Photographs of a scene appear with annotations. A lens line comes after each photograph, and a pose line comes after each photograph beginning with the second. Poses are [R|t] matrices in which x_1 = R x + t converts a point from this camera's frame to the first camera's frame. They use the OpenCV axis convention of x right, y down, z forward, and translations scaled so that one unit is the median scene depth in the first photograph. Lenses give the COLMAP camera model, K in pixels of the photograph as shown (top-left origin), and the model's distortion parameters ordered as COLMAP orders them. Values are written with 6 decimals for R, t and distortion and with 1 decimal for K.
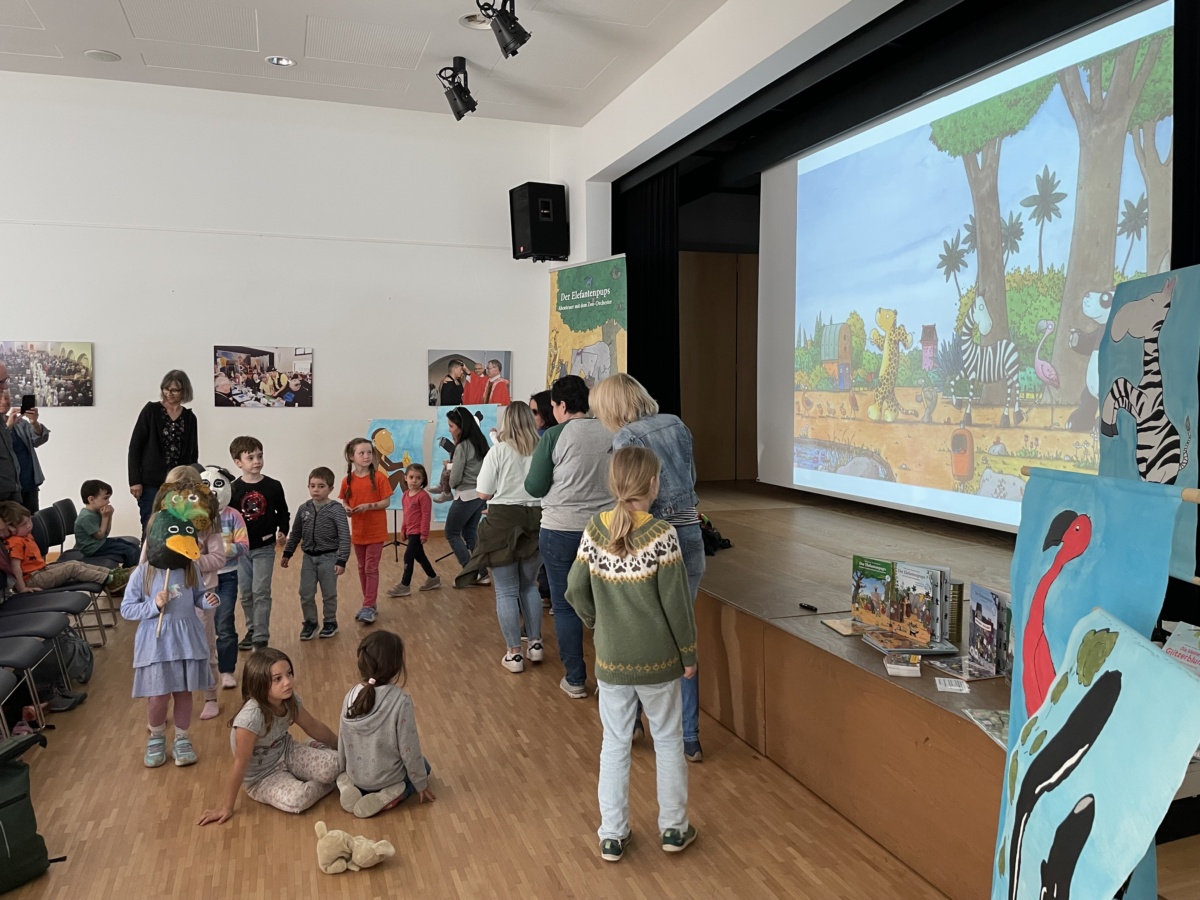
lens RADIAL K [[921.4, 0, 589.2], [0, 921.4, 451.6], [0, 0, 1]] dist [0.041920, -0.018797]
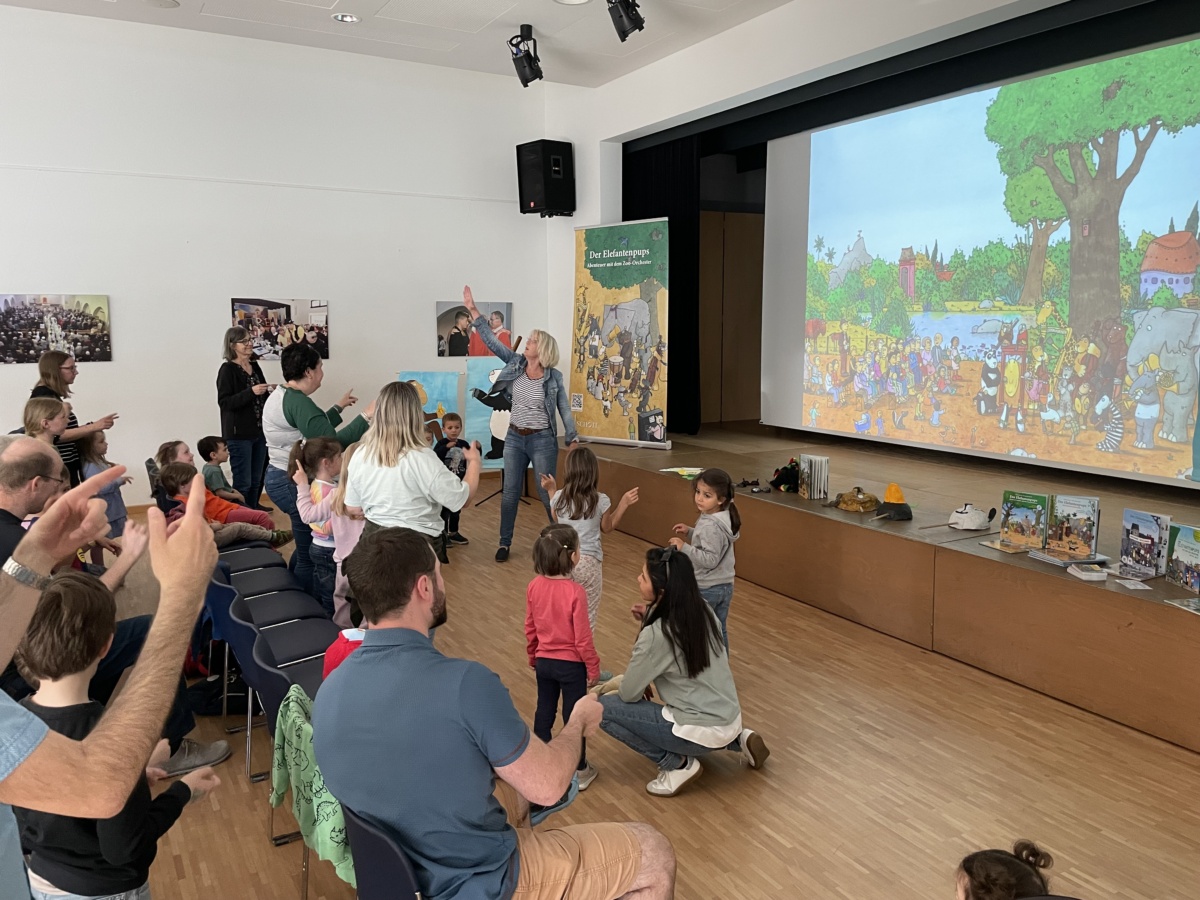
lens RADIAL K [[921.4, 0, 603.9], [0, 921.4, 457.9], [0, 0, 1]] dist [0.041920, -0.018797]
pose [[0.982561, -0.028775, 0.183701, -0.200156], [0.014481, 0.996794, 0.078686, -0.016548], [-0.185377, -0.074654, 0.979828, -0.057003]]
